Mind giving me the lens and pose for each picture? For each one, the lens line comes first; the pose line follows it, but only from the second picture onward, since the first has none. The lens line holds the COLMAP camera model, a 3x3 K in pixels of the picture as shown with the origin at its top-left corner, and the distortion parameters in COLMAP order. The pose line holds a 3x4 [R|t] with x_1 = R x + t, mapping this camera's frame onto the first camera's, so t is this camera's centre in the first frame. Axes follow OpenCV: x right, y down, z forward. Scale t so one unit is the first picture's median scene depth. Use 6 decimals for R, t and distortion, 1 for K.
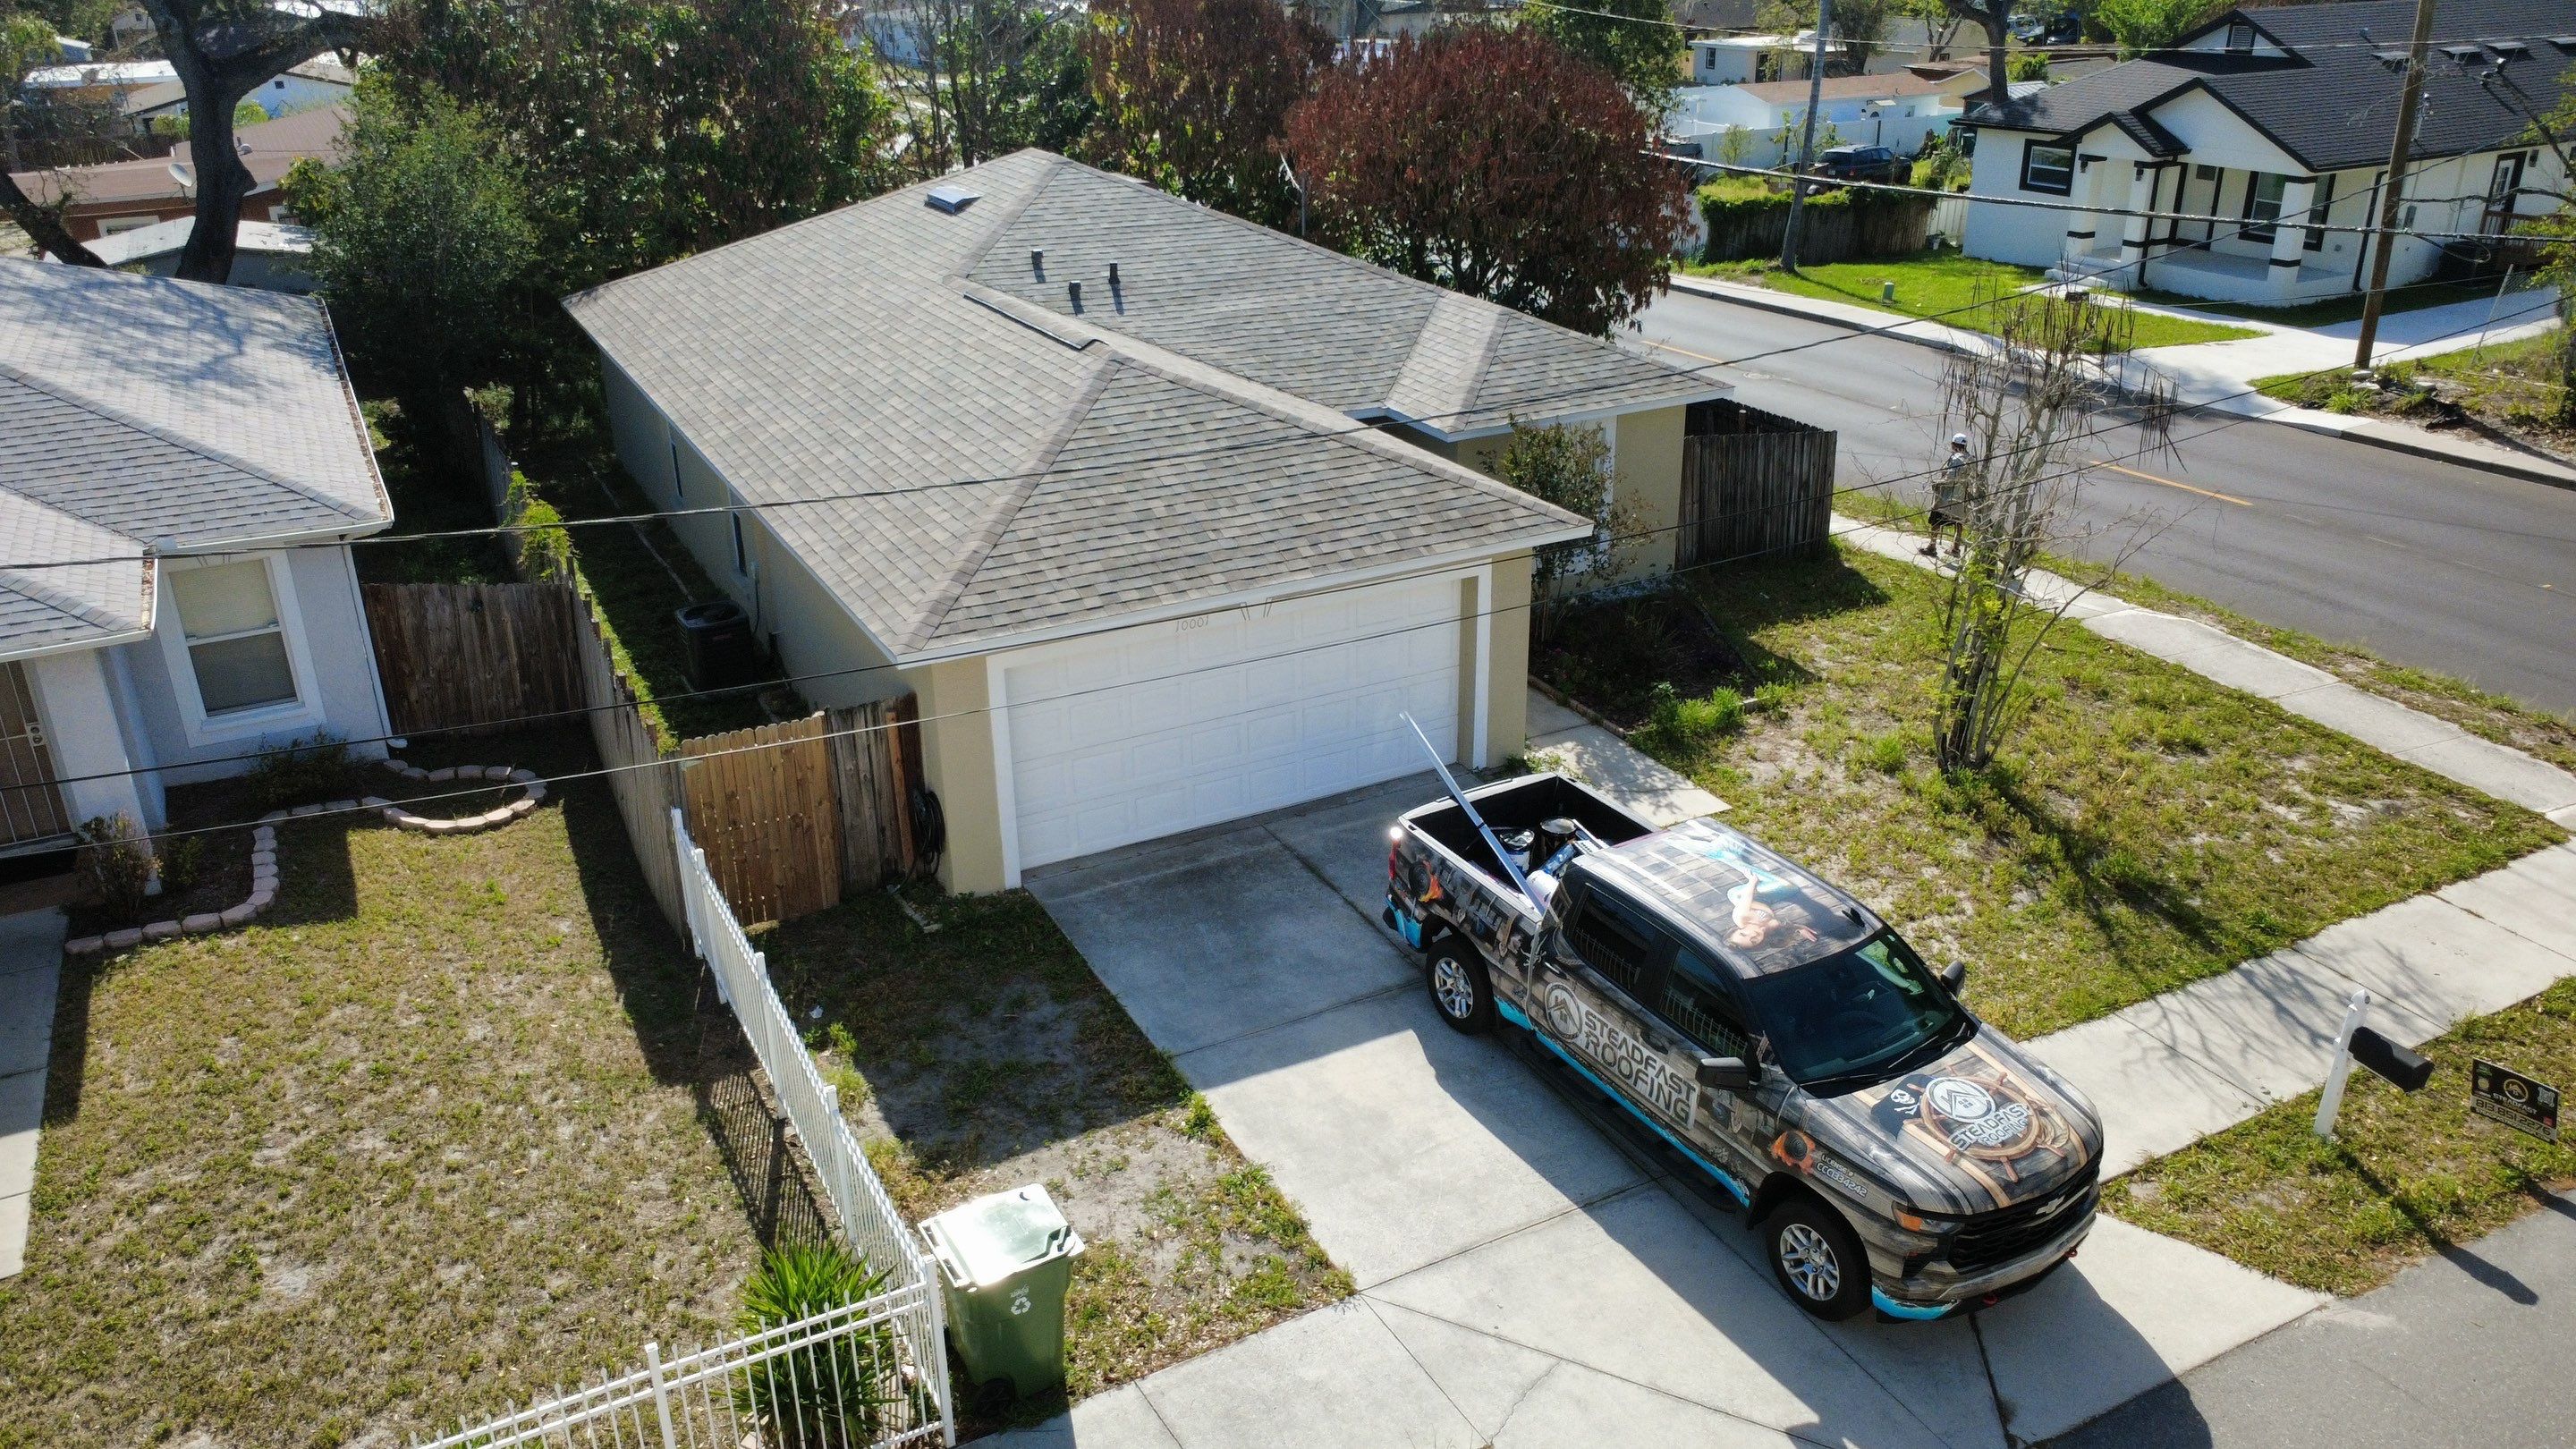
lens RADIAL K [[1875.3, 0, 1284.5], [0, 1875.3, 719.4], [0, 0, 1]] dist [0.000019, 0.000458]
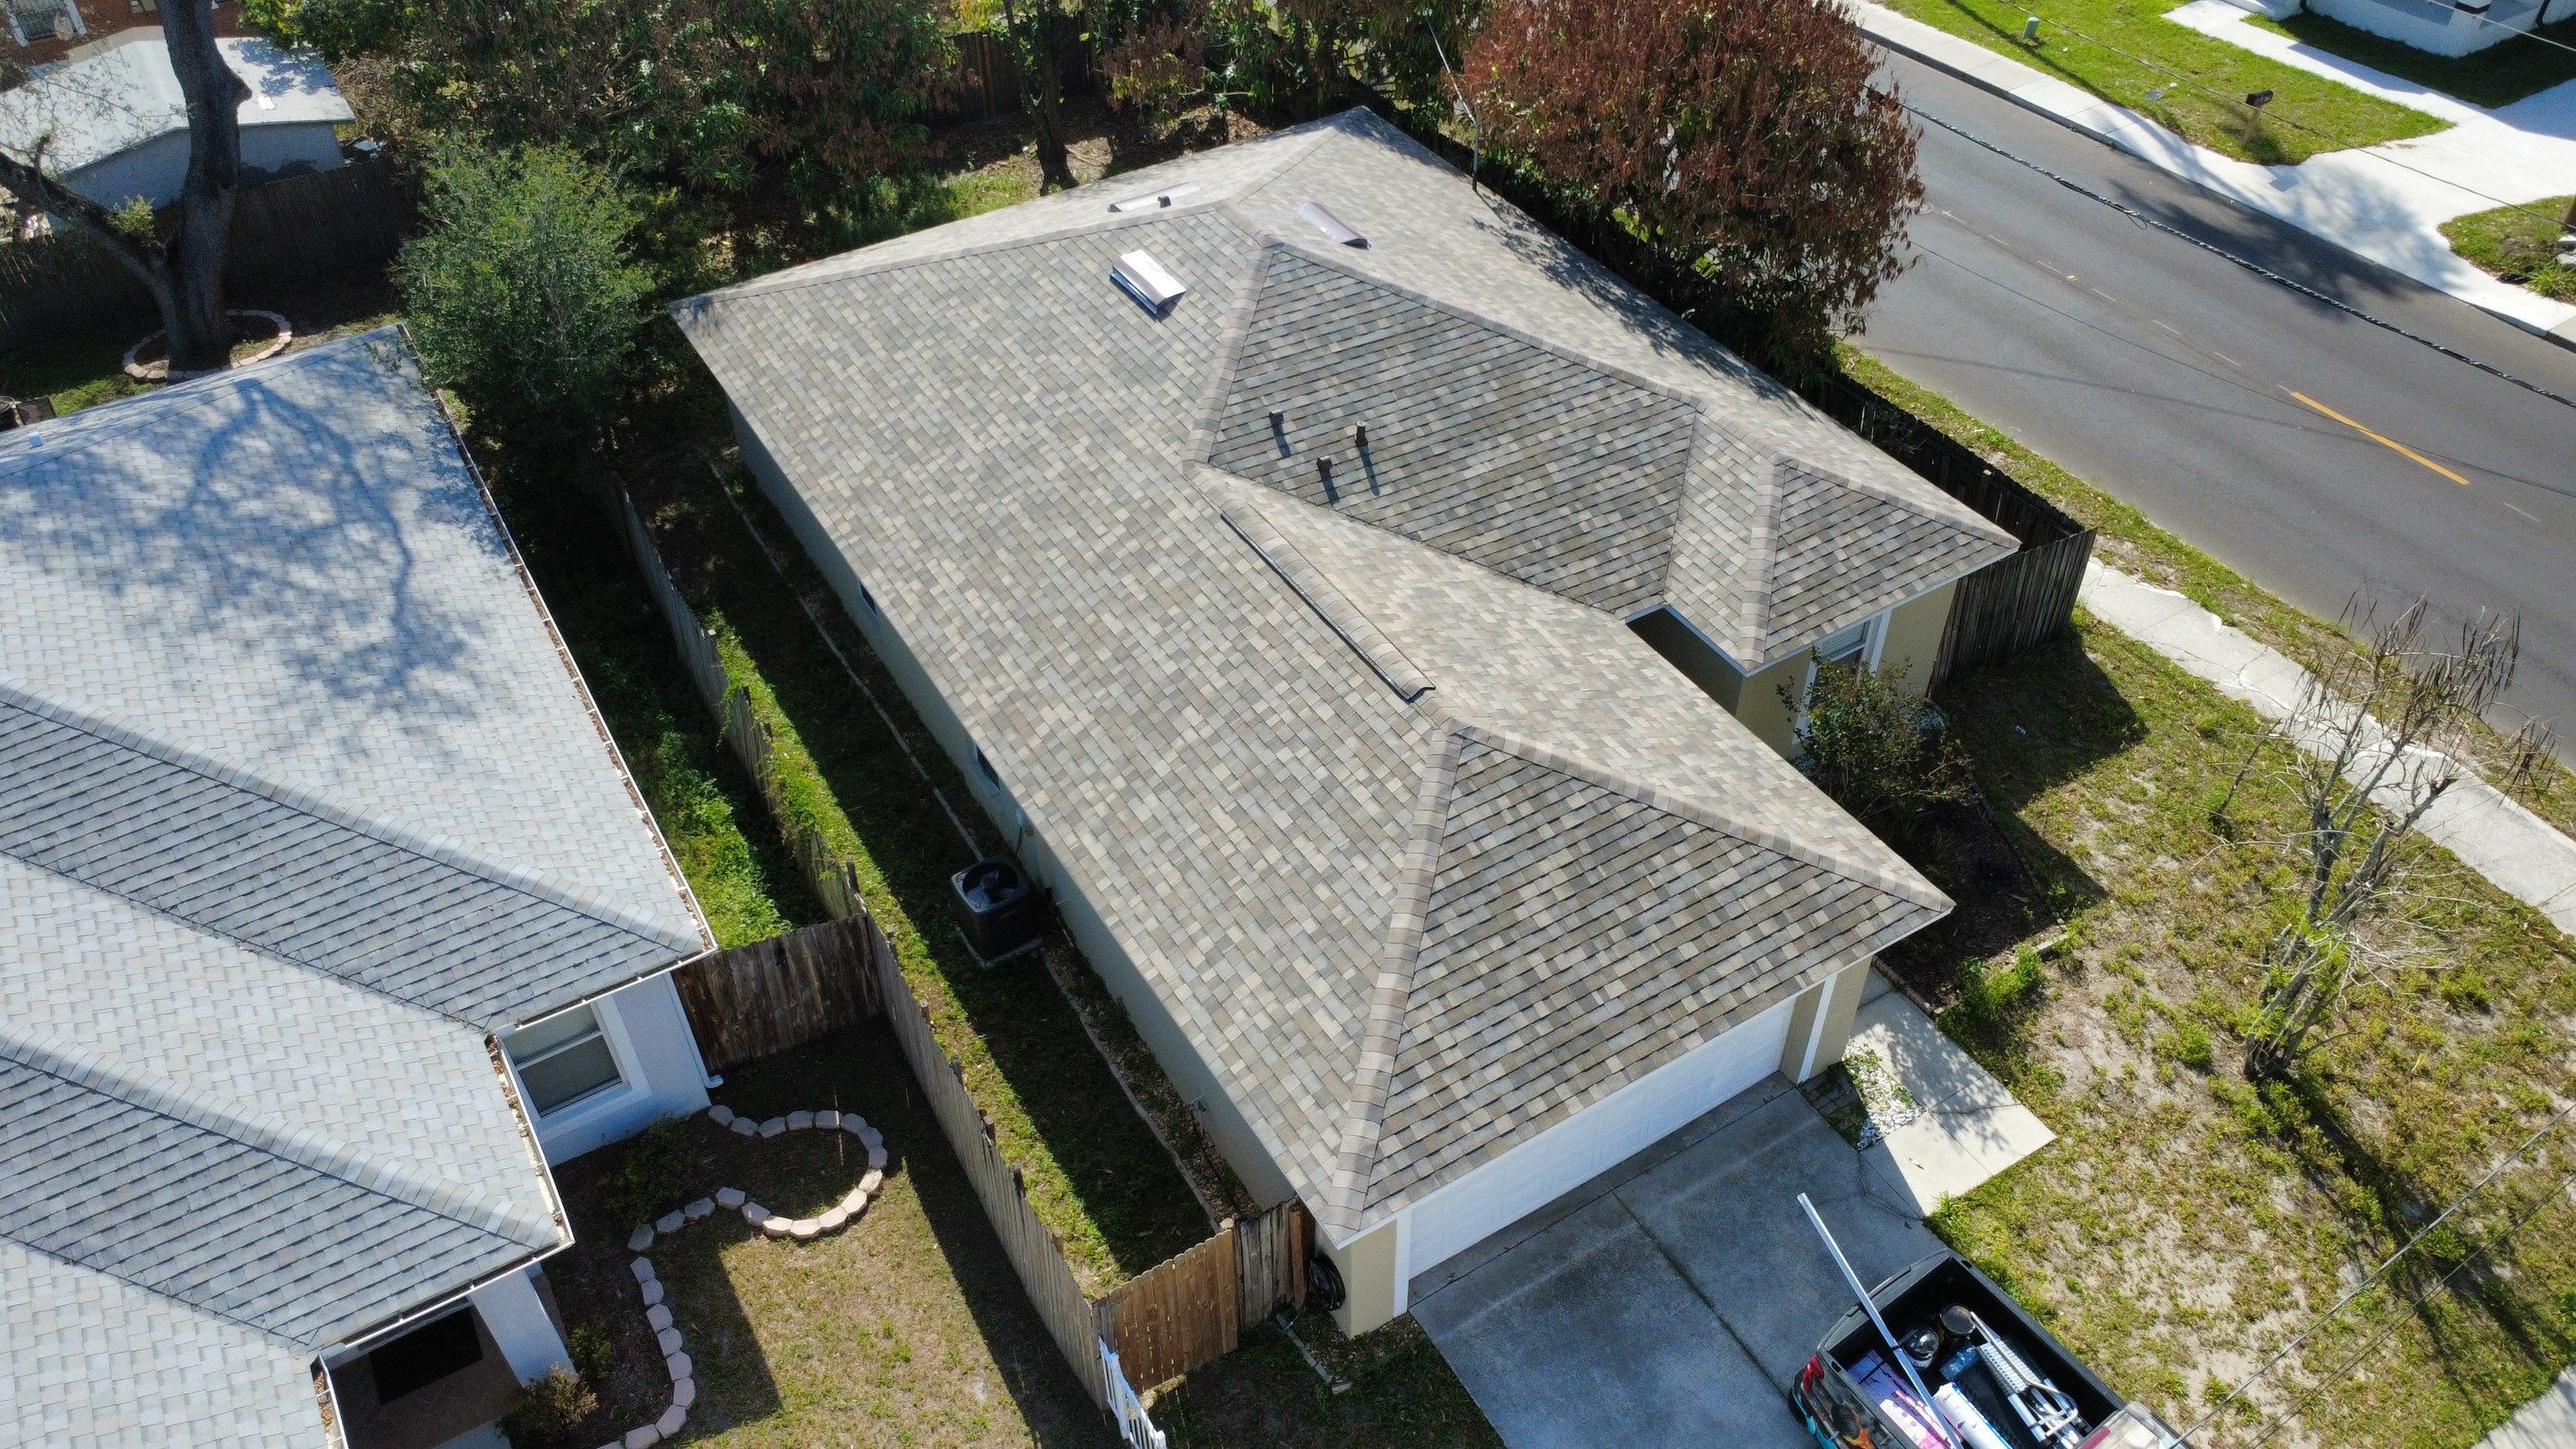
lens RADIAL K [[1873.6, 0, 1283.7], [0, 1873.6, 721.0], [0, 0, 1]] dist [-0.002219, 0.005141]
pose [[0.998404, -0.040318, 0.039539, -0.228146], [0.025354, 0.945683, 0.324100, -0.538944], [-0.050458, -0.322580, 0.945196, 0.123977]]
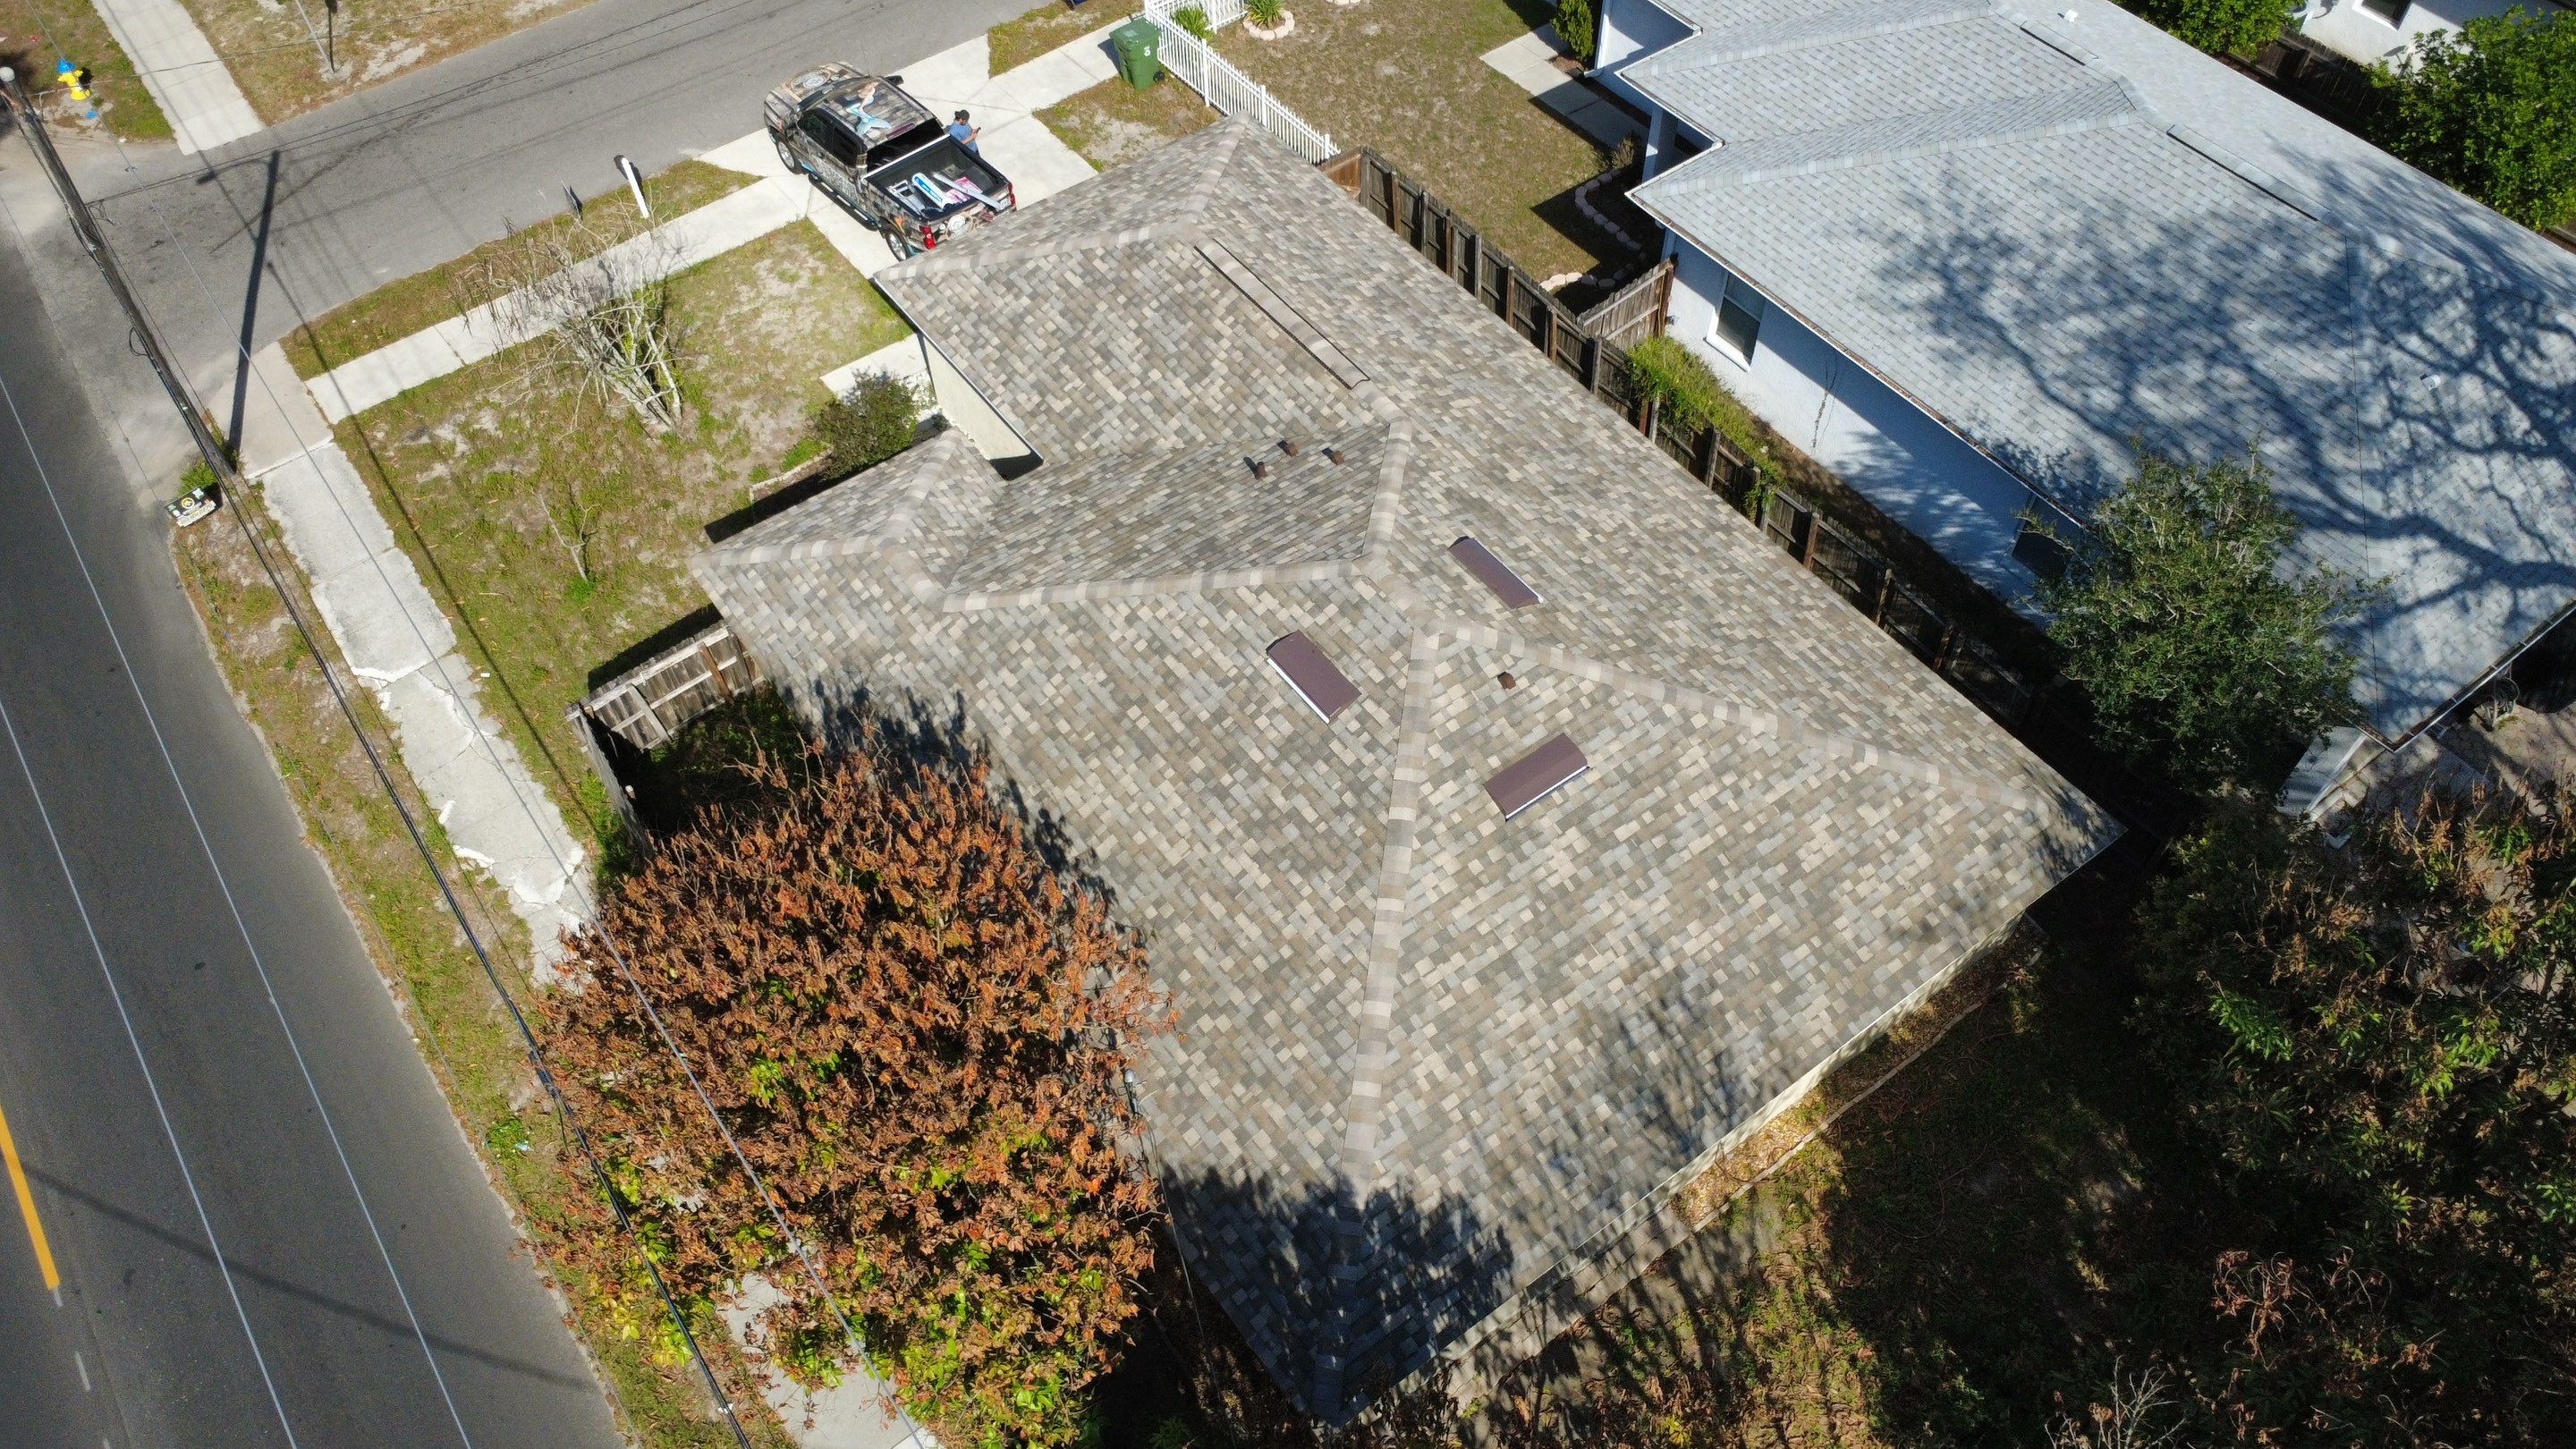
lens RADIAL K [[1879.0, 0, 1285.4], [0, 1879.0, 720.0], [0, 0, 1]] dist [-0.006217, 0.001414]
pose [[-0.989071, 0.133021, -0.063599, -0.028489], [-0.029190, 0.246146, 0.968793, -1.597508], [0.144524, 0.960061, -0.239573, 1.841495]]
